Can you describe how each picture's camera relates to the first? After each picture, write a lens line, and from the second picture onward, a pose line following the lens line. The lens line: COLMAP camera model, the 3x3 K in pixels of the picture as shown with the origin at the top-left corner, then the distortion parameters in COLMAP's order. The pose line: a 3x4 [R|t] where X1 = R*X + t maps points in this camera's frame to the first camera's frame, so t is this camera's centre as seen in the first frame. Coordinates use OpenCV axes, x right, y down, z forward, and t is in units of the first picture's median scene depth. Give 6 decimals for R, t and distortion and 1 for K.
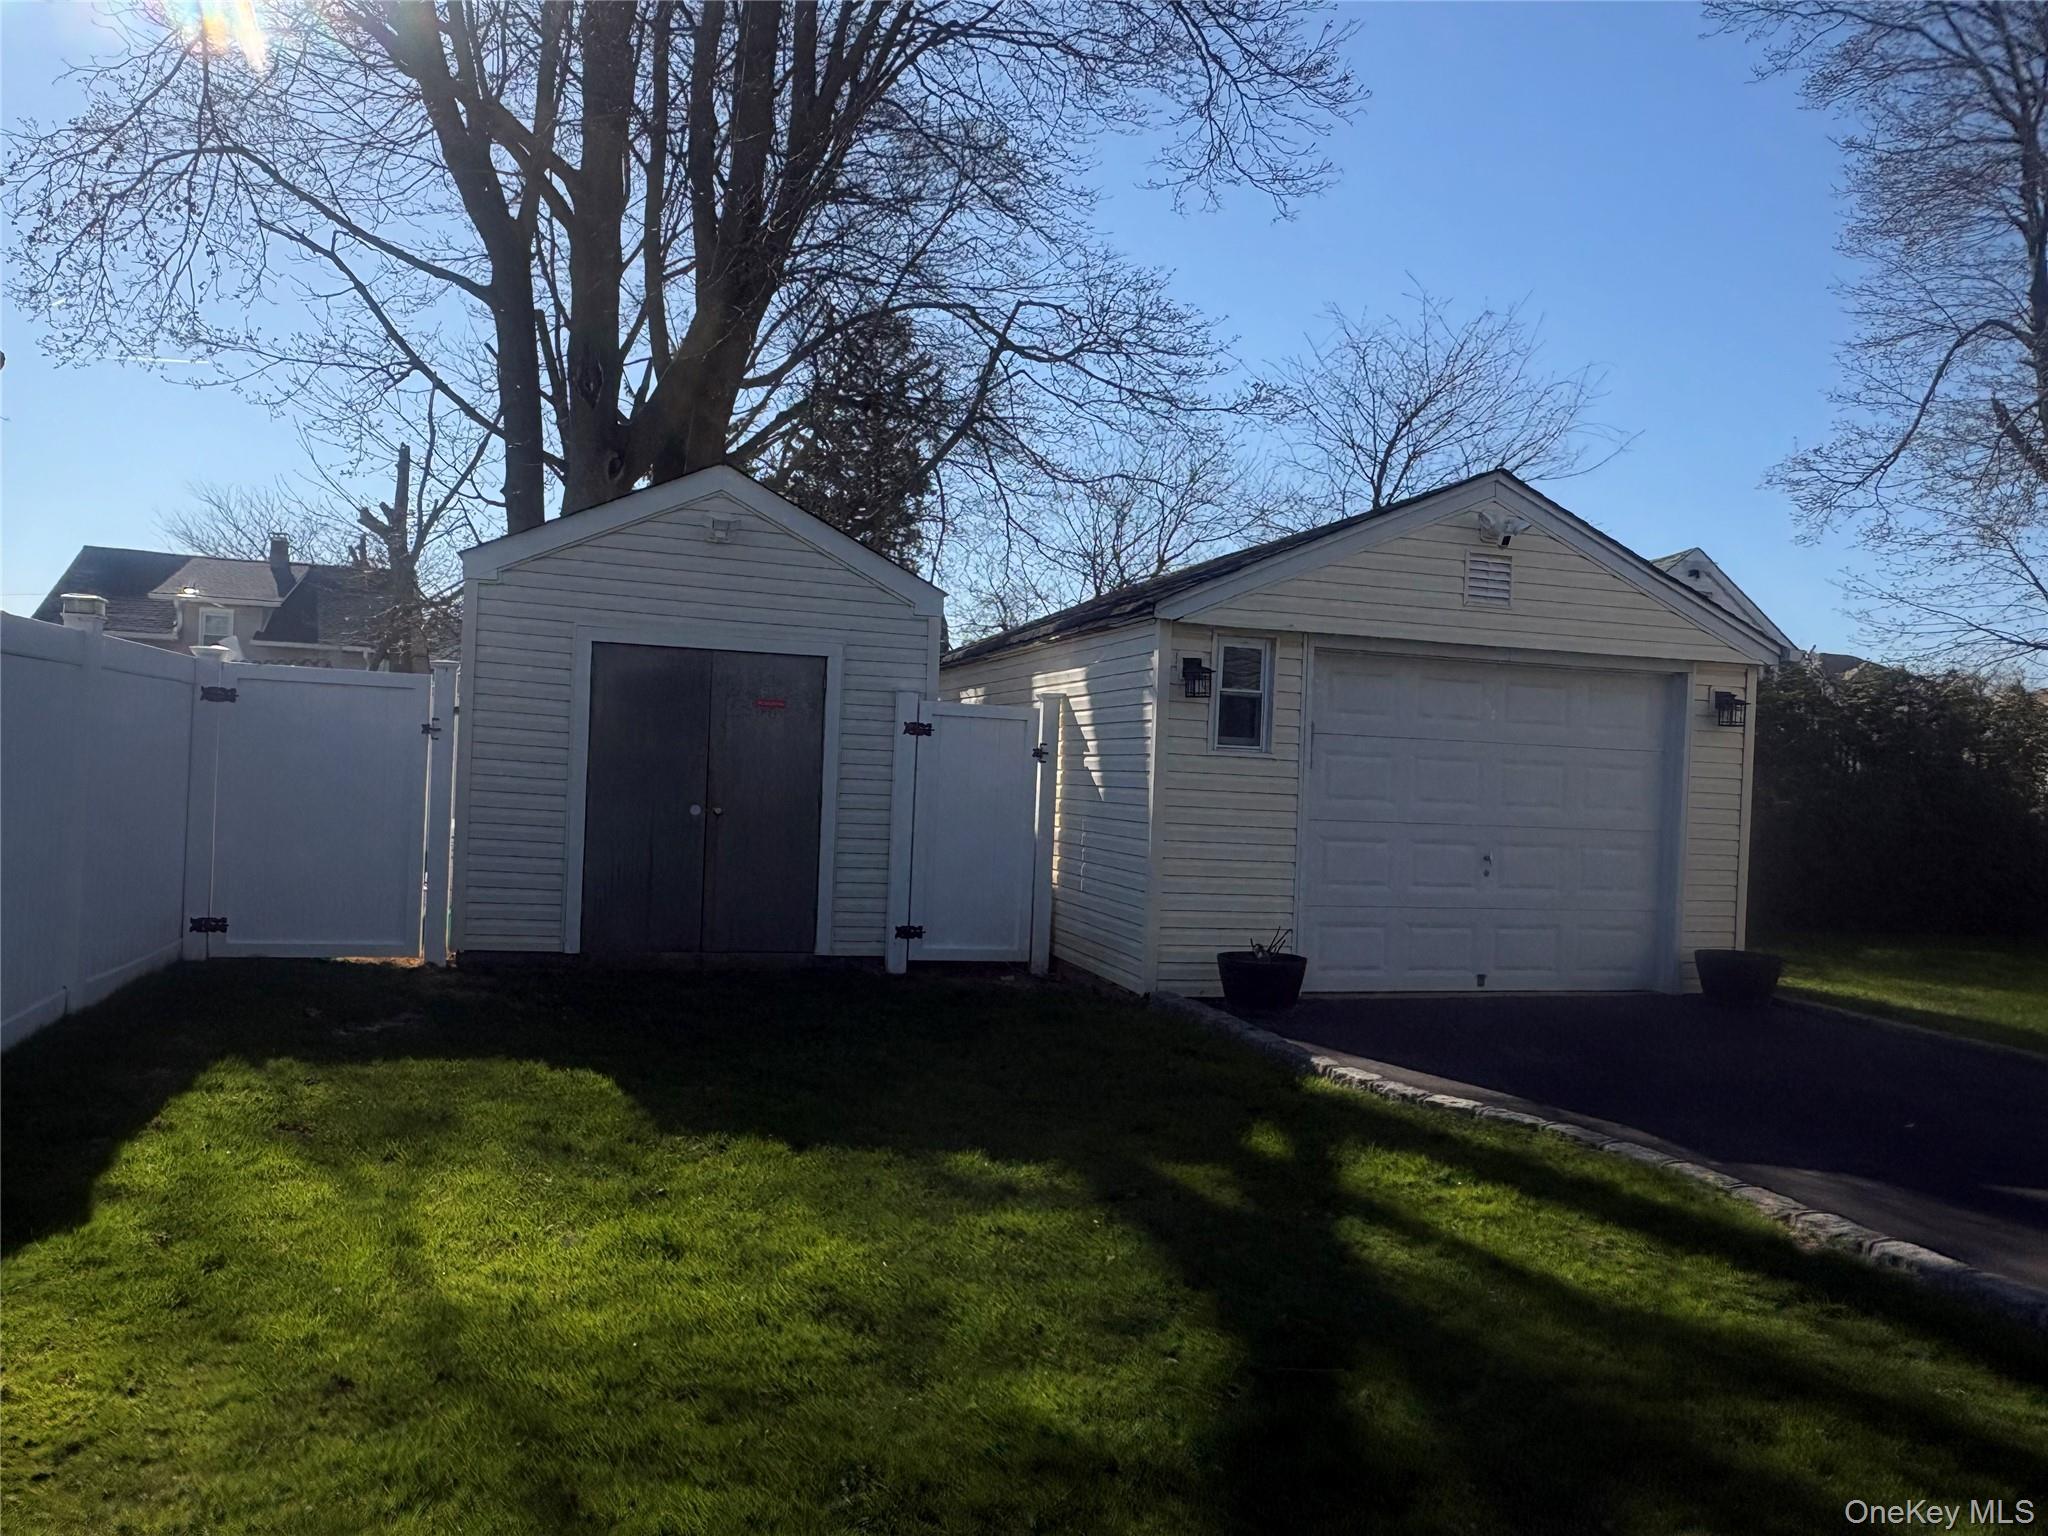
lens RADIAL K [[1448.9, 0, 1024.0], [0, 1448.9, 768.0], [0, 0, 1]] dist [-0.002812, 0.002981]
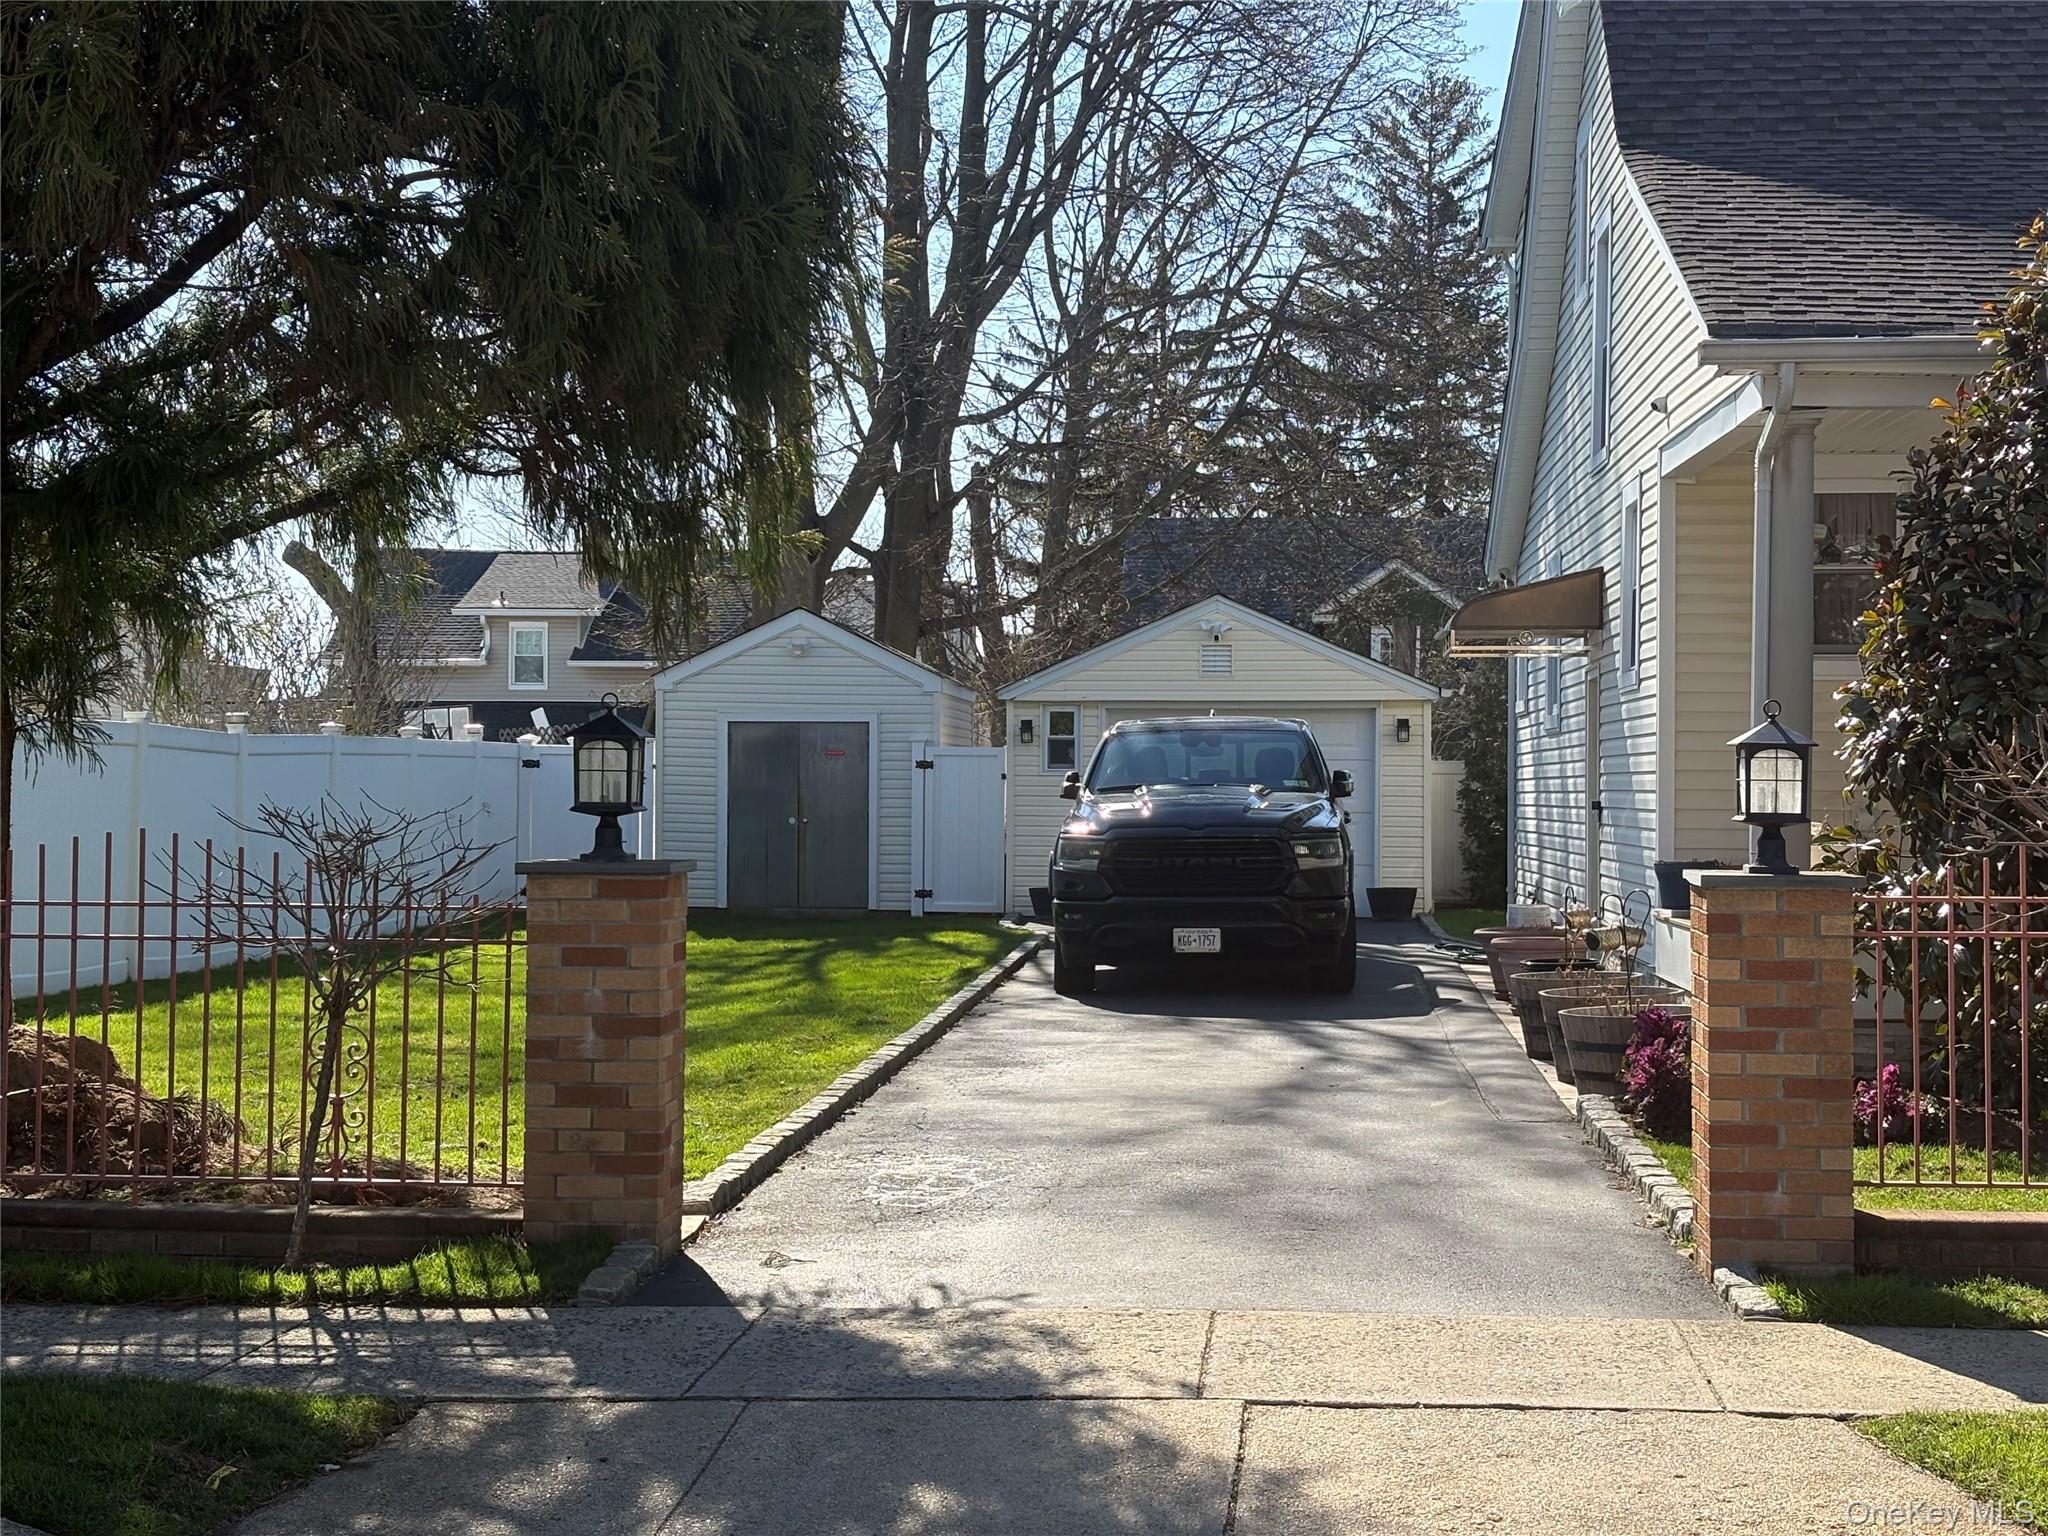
lens RADIAL K [[3172.5, 0, 1024.0], [0, 3172.5, 768.0], [0, 0, 1]] dist [0.007214, 0.003426]
pose [[0.936407, -0.041023, -0.348511, 1.239570], [0.036703, 0.999146, -0.018993, 0.046449], [0.348992, 0.004993, 0.937112, -2.211481]]
